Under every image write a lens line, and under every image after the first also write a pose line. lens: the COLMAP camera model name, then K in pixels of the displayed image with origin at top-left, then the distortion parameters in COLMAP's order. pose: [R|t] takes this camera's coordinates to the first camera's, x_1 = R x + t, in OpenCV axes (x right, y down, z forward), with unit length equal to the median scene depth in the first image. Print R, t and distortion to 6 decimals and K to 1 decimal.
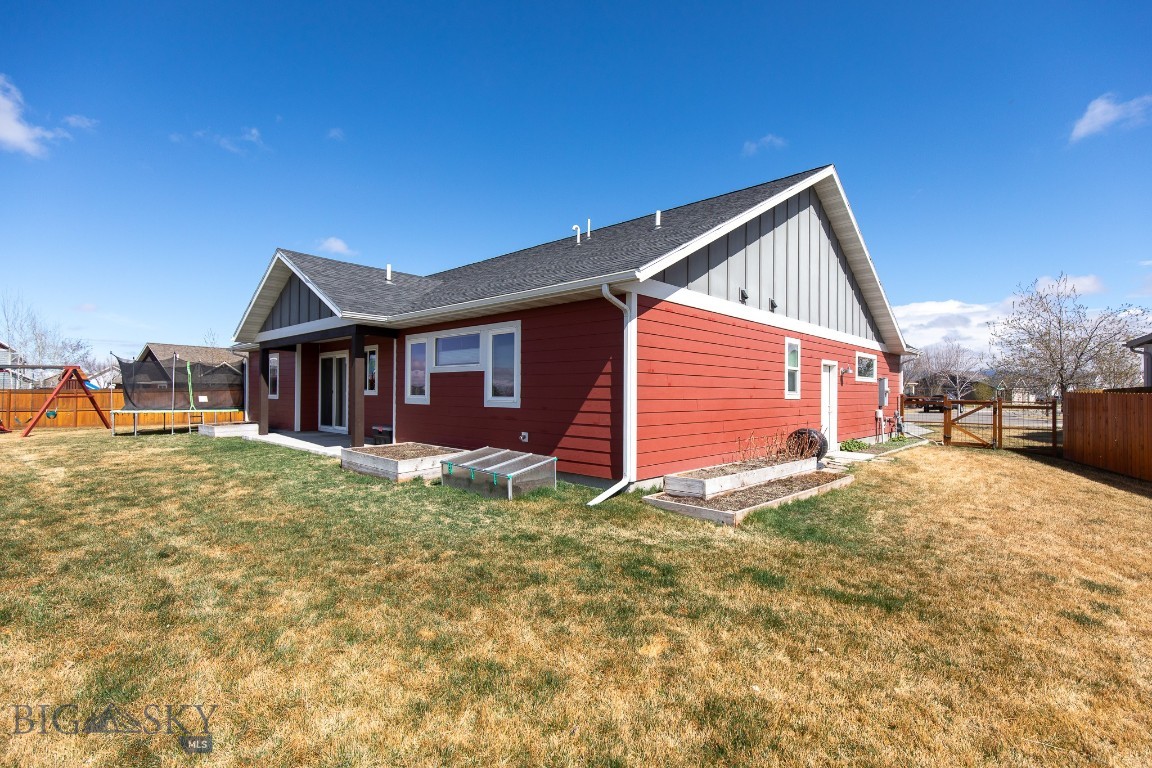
lens RADIAL K [[526.9, 0, 574.1], [0, 526.9, 386.6], [0, 0, 1]] dist [0.011907, -0.000315]
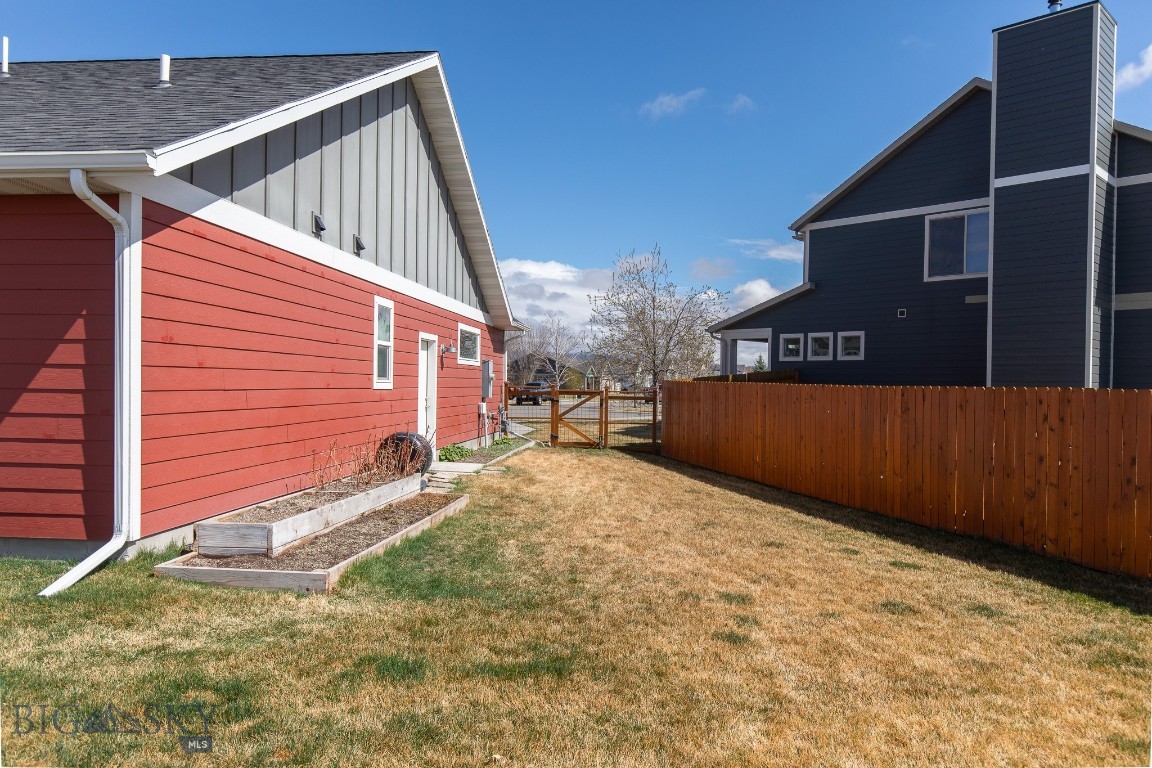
lens RADIAL K [[812.1, 0, 567.7], [0, 812.1, 390.9], [0, 0, 1]] dist [0.010436, -0.003619]
pose [[0.791630, -0.002282, 0.610996, -0.046003], [-0.014425, 0.999645, 0.022423, -0.000559], [-0.610830, -0.026564, 0.791316, 0.055145]]
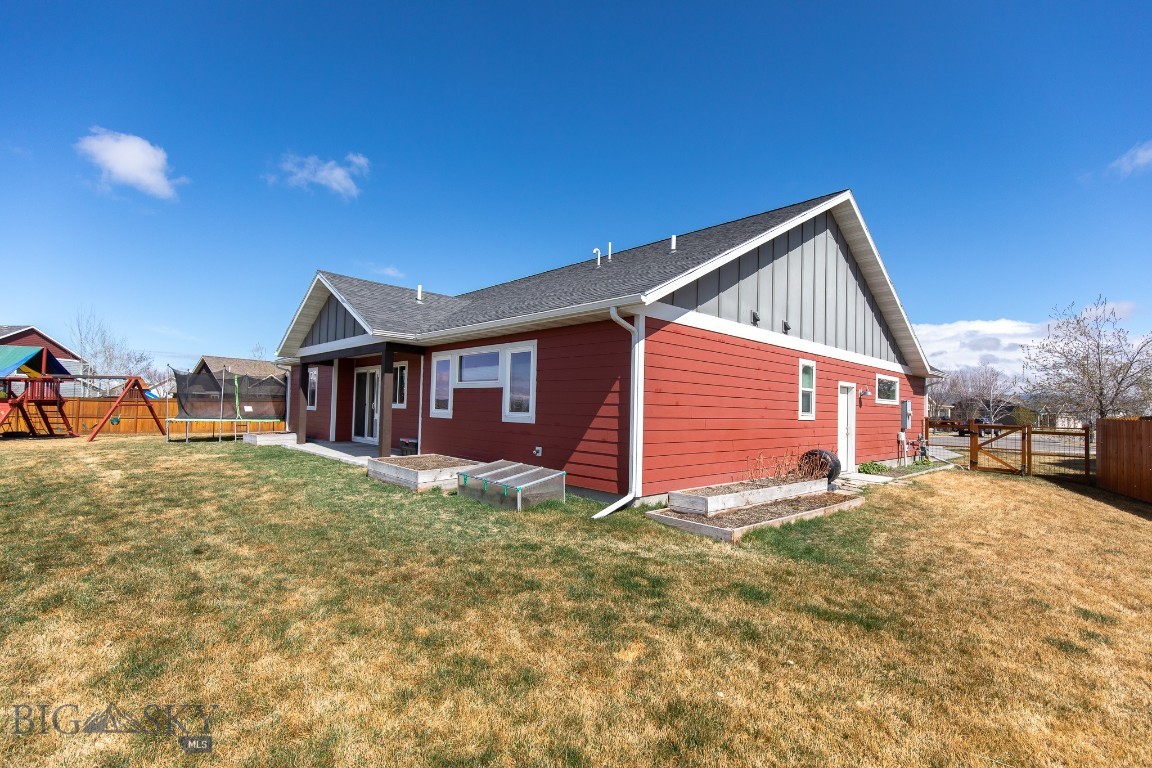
lens RADIAL K [[518.4, 0, 573.3], [0, 518.4, 389.6], [0, 0, 1]] dist [0.013969, -0.000633]
pose [[0.998063, 0.015792, -0.060171, 0.040185], [-0.017352, 0.999525, -0.025482, -0.002256], [0.059740, 0.026476, 0.997863, -0.027194]]
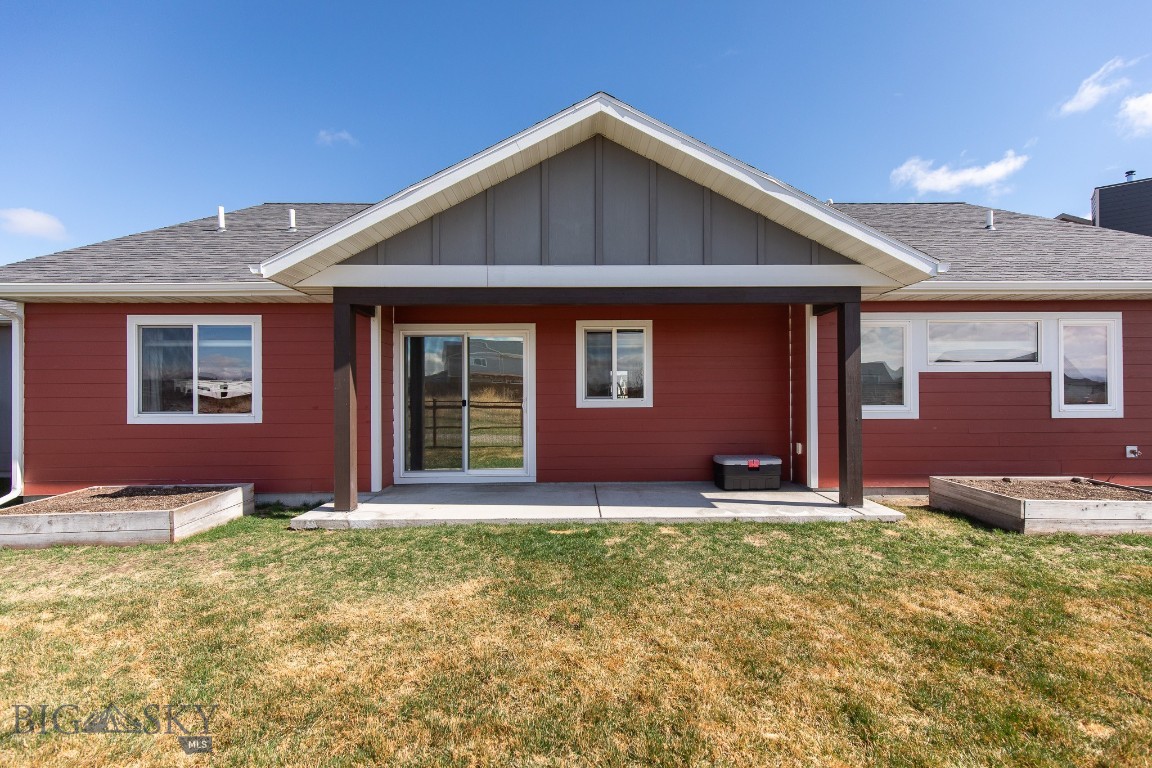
lens RADIAL K [[526.9, 0, 574.1], [0, 526.9, 386.6], [0, 0, 1]] dist [0.011907, -0.000315]
pose [[0.716738, 0.000655, 0.697342, -1.522144], [0.002970, 0.999988, -0.003991, -0.008838], [-0.697336, 0.004932, 0.716727, 1.158402]]
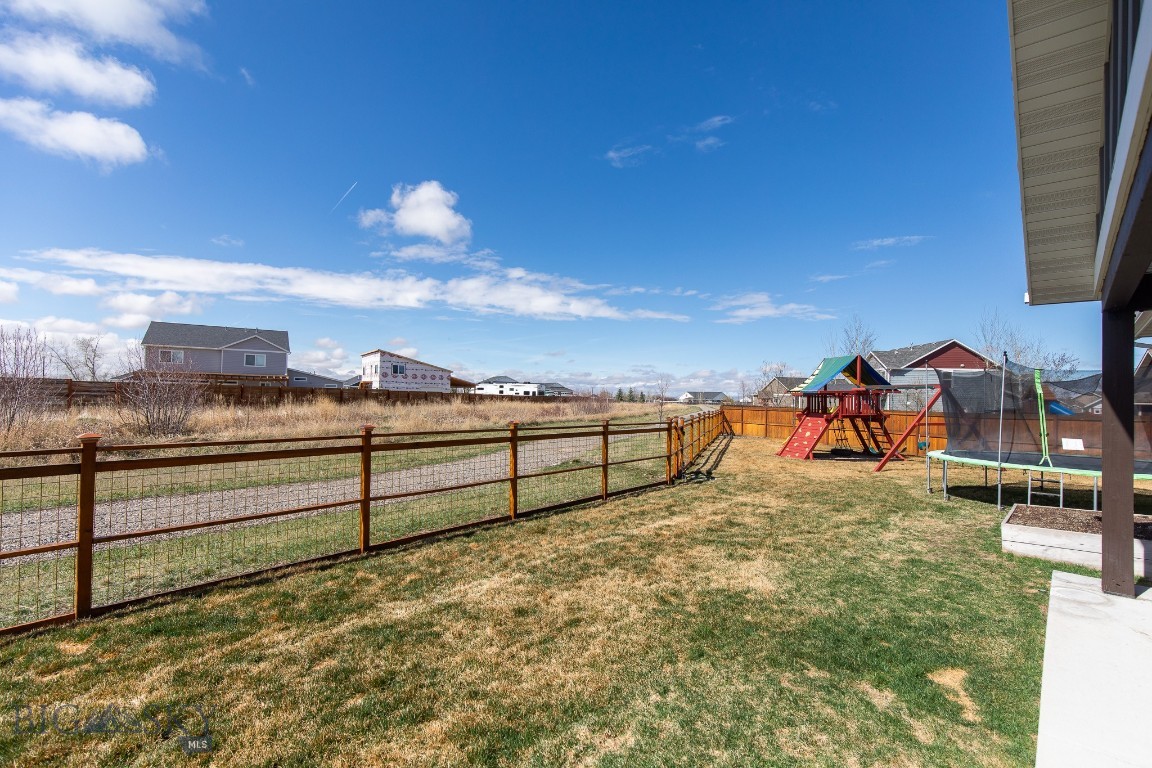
lens RADIAL K [[518.4, 0, 573.3], [0, 518.4, 389.6], [0, 0, 1]] dist [0.013969, -0.000633]
pose [[-0.002043, -0.018504, -0.999827, -0.564971], [-0.011170, 0.999767, -0.018480, -0.032864], [0.999936, 0.011130, -0.002249, 1.392447]]
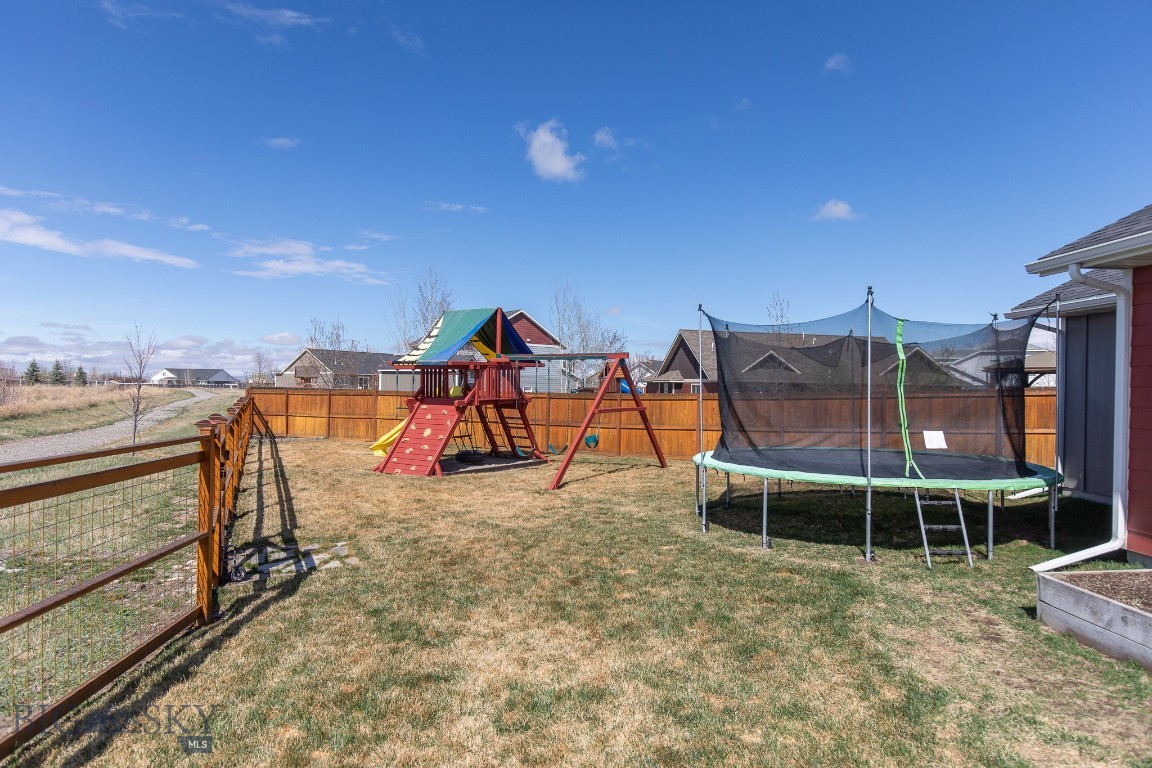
lens RADIAL K [[664.9, 0, 581.0], [0, 664.9, 387.3], [0, 0, 1]] dist [-0.002424, -0.000175]
pose [[0.700799, 0.007162, -0.713322, -1.450463], [-0.005429, 0.999974, 0.004706, -0.020214], [0.713338, 0.000574, 0.700820, 1.484167]]
